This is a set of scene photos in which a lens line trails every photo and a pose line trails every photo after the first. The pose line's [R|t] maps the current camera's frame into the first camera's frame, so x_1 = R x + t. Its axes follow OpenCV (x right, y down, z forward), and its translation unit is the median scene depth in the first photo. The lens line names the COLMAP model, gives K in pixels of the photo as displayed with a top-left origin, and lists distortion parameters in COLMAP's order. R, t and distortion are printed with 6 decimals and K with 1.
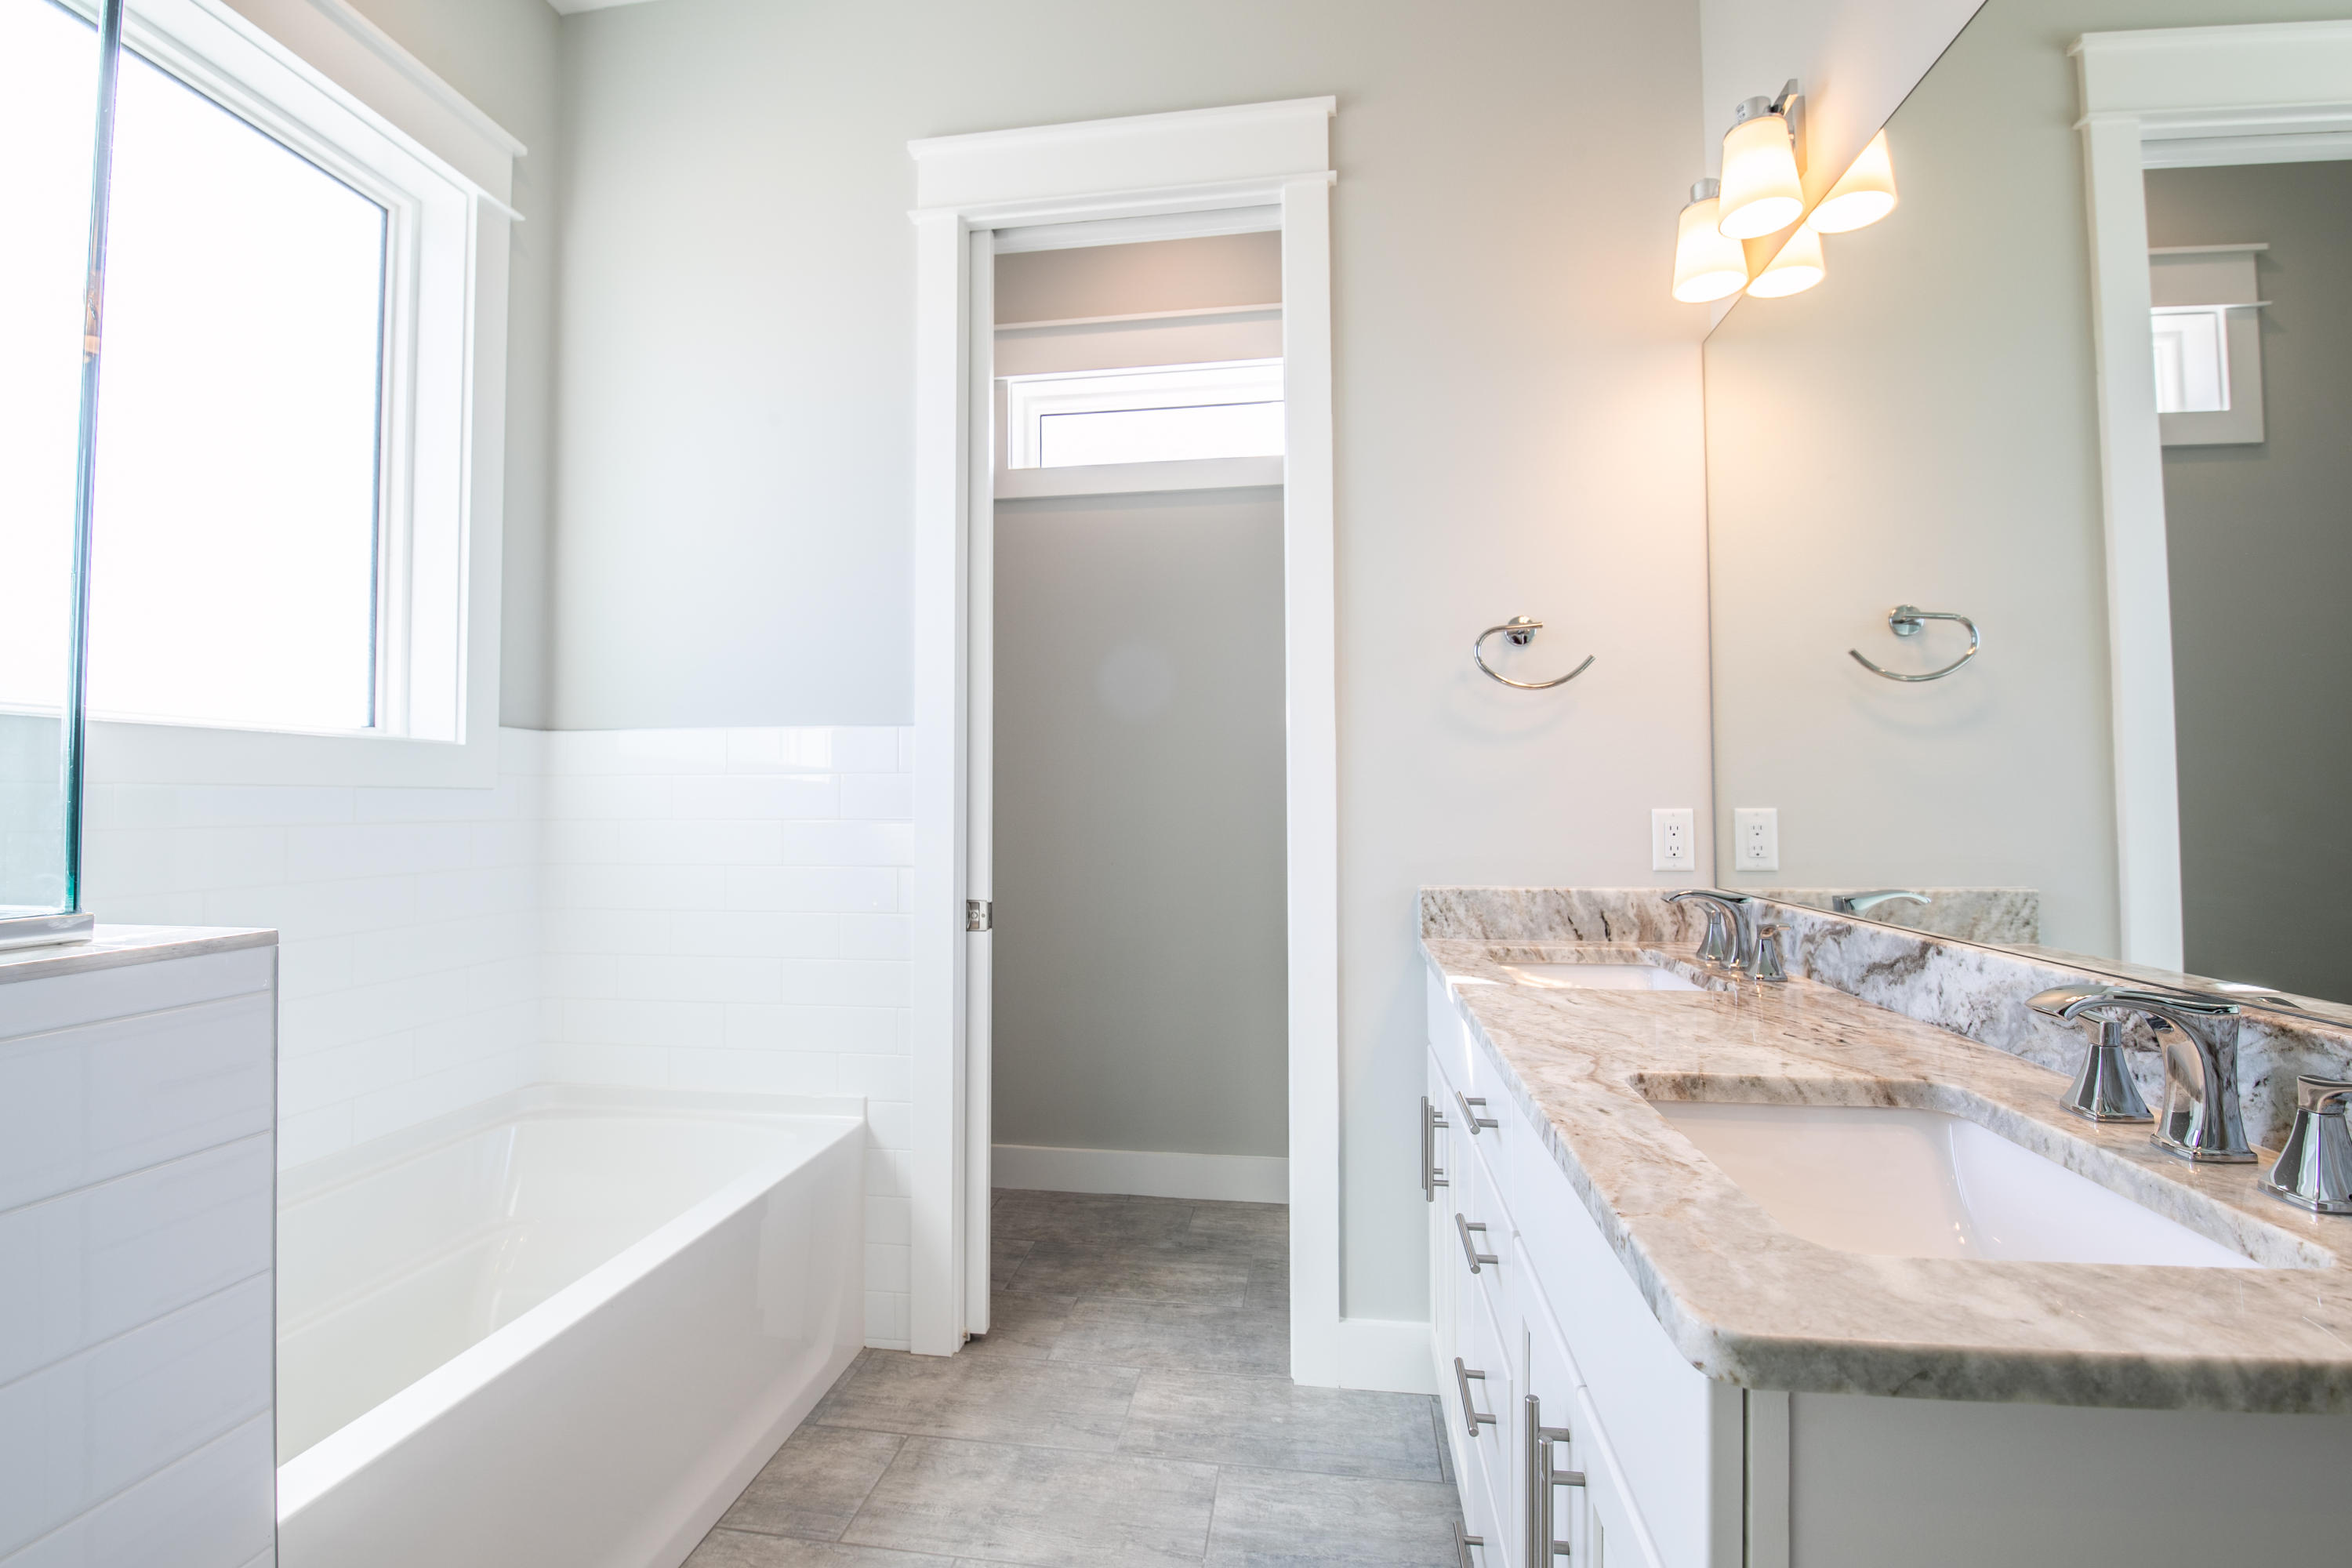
lens RADIAL K [[1054.0, 0, 1179.4], [0, 1054.0, 769.9], [0, 0, 1]] dist [-0.001835, -0.011764]
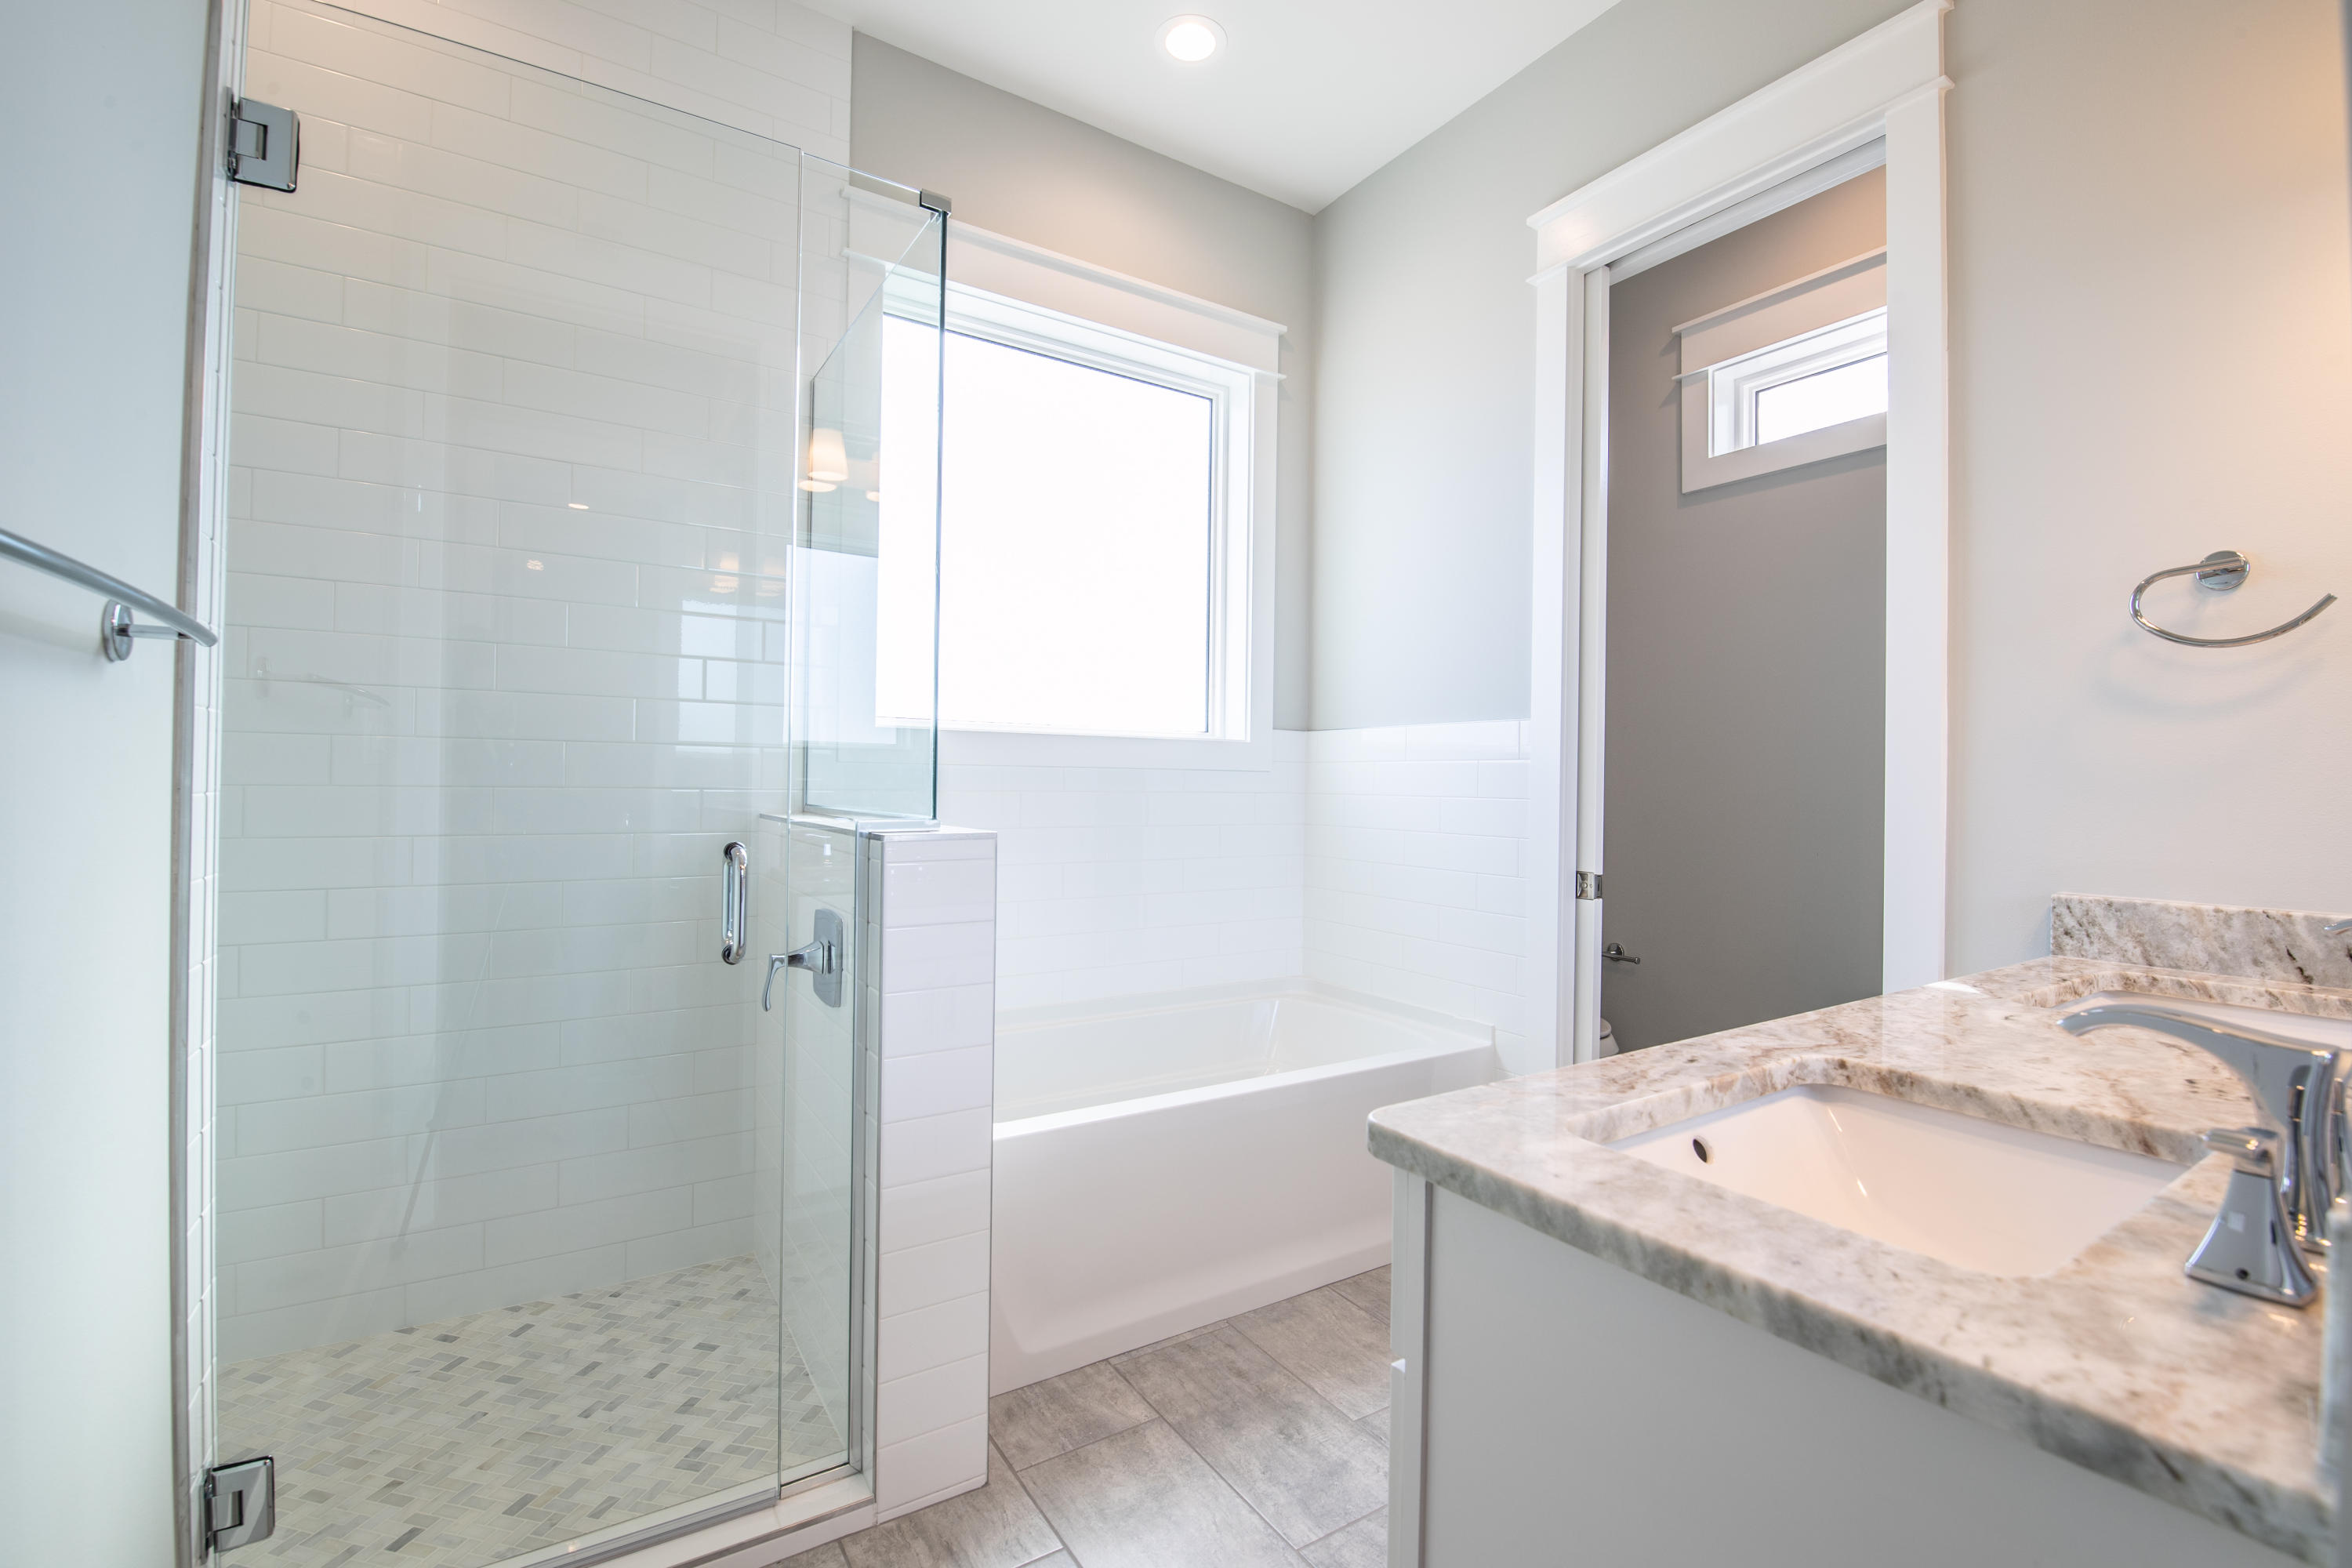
lens RADIAL K [[1021.0, 0, 1185.0], [0, 1021.0, 773.2], [0, 0, 1]] dist [0.001978, -0.009702]
pose [[0.664213, 0.005746, -0.747521, 0.379692], [0.006220, 0.999893, 0.013213, 0.000698], [0.747518, -0.013426, 0.664106, -0.051367]]
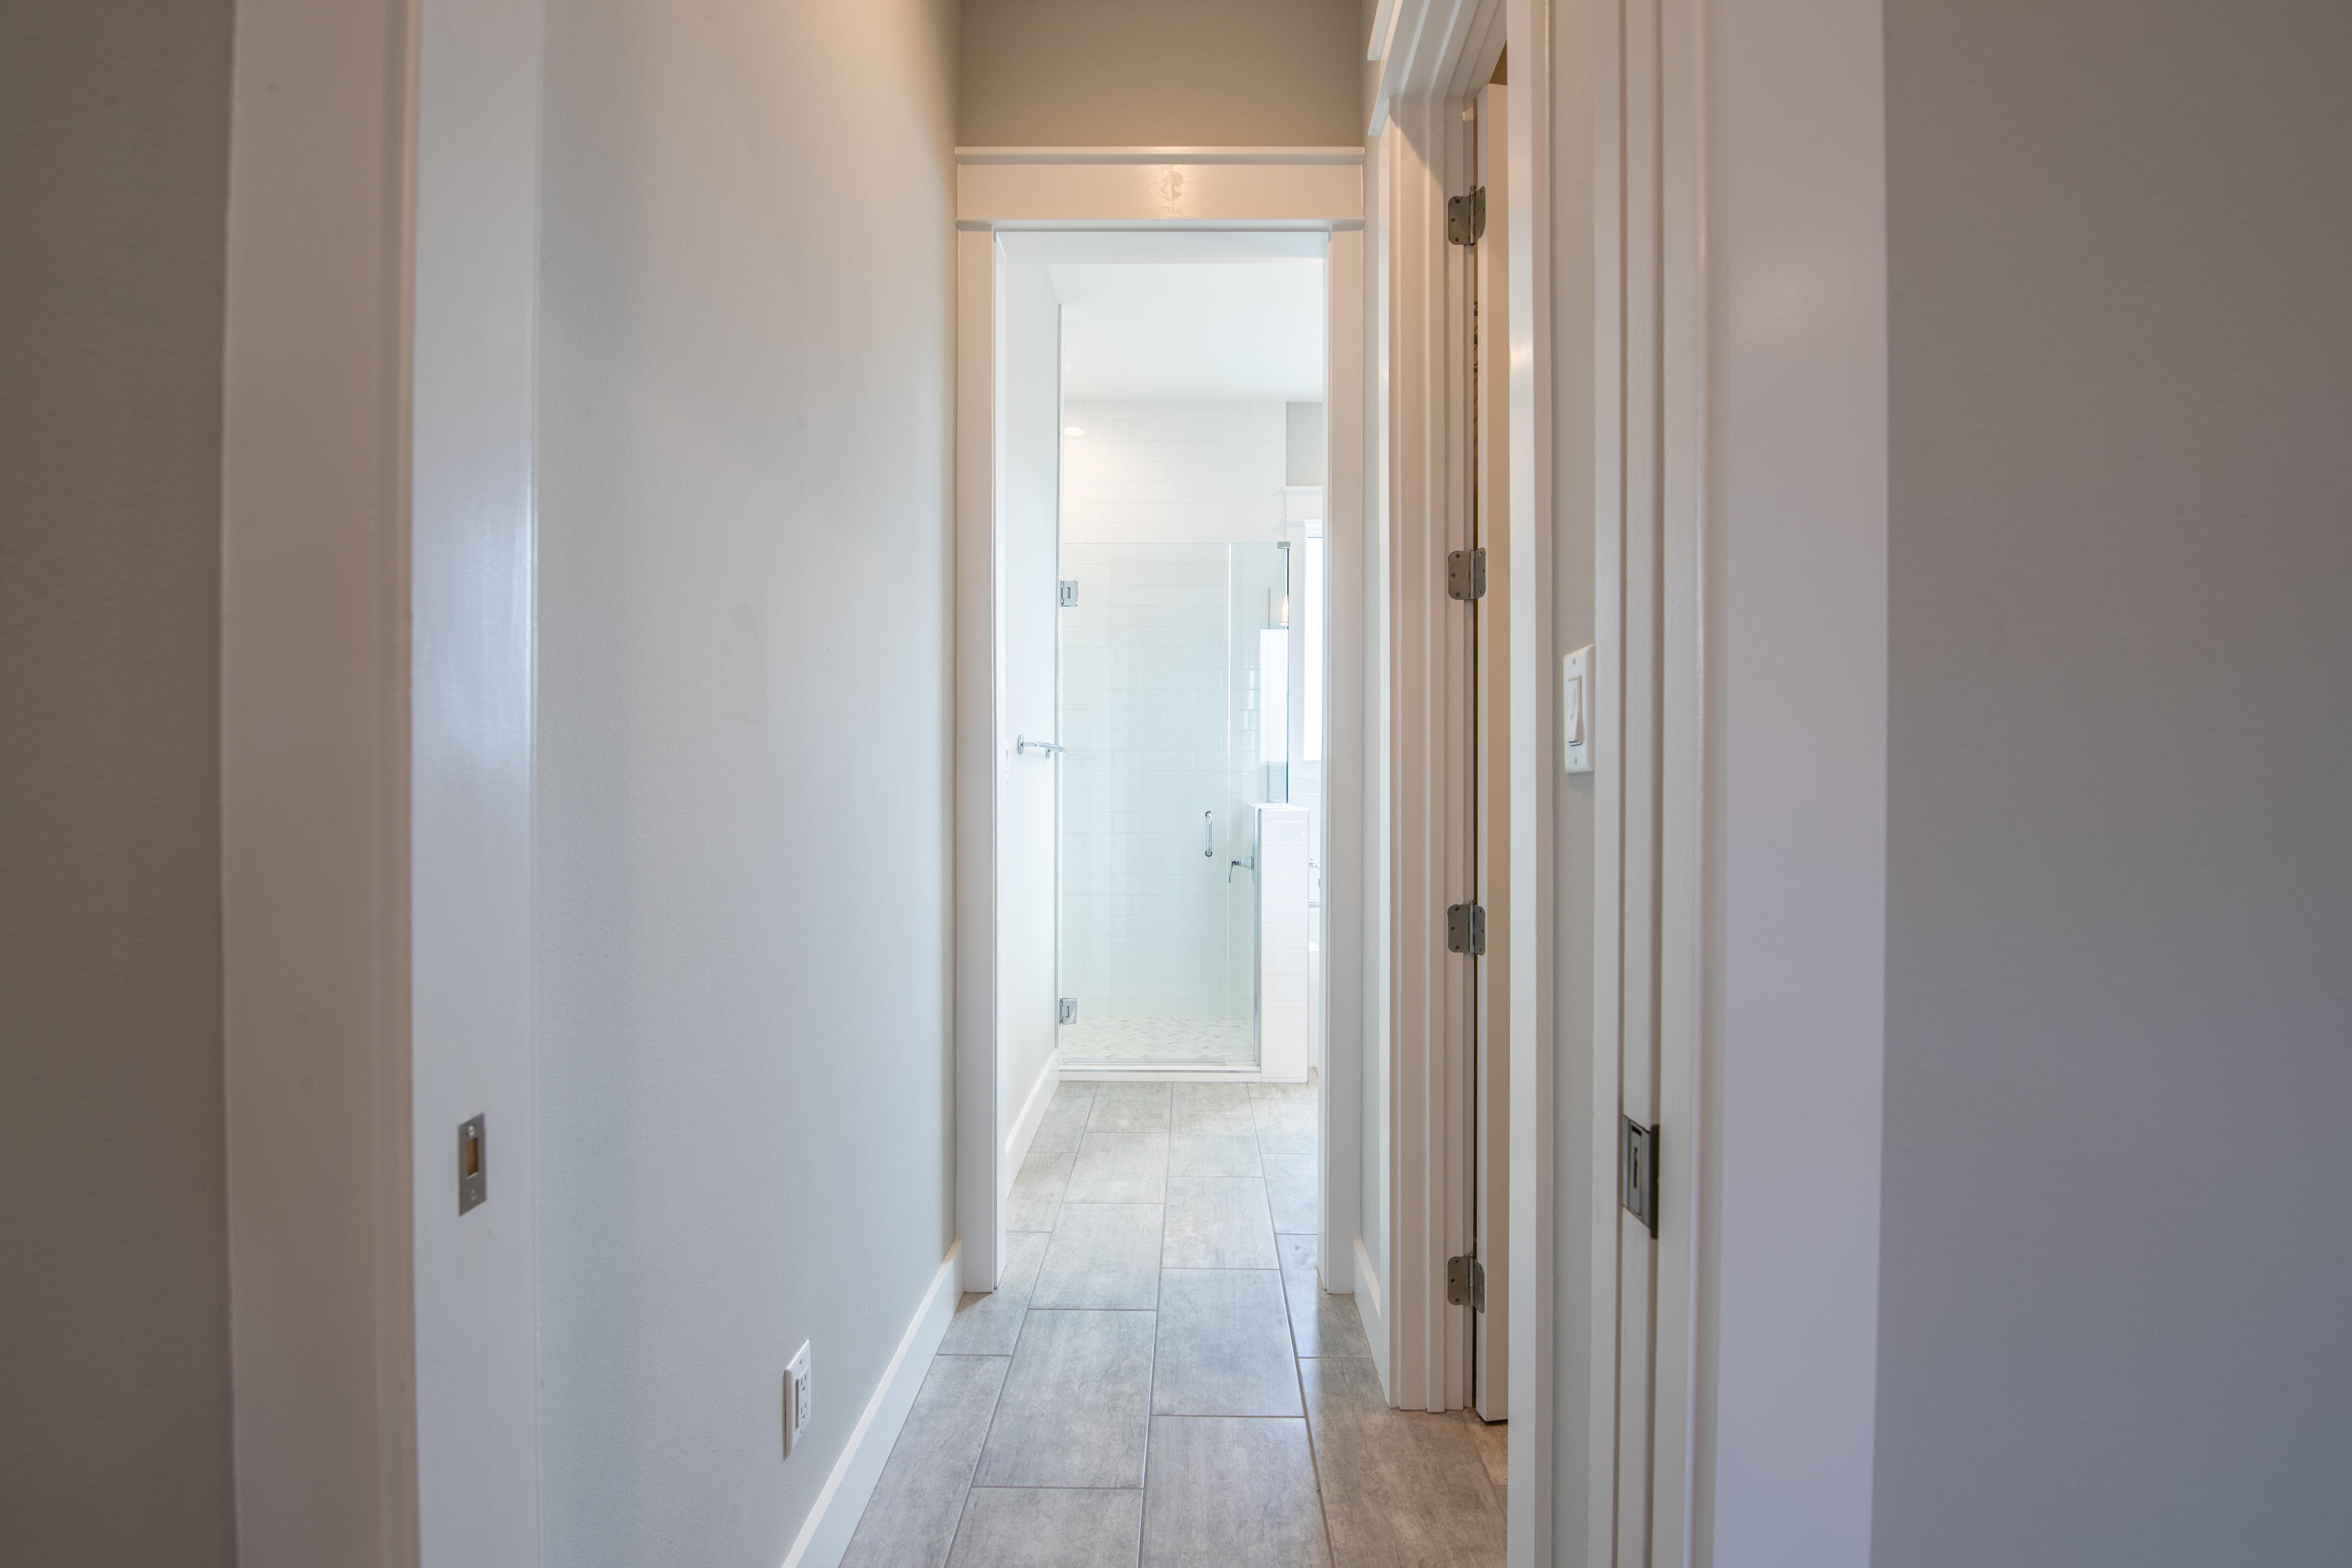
lens RADIAL K [[1024.5, 0, 1164.1], [0, 1024.5, 791.2], [0, 0, 1]] dist [-0.010538, -0.000227]
pose [[0.126686, 0.000905, -0.991942, 1.379094], [0.025792, 0.999658, 0.004206, 0.006332], [0.991607, -0.026117, 0.126620, -0.124922]]
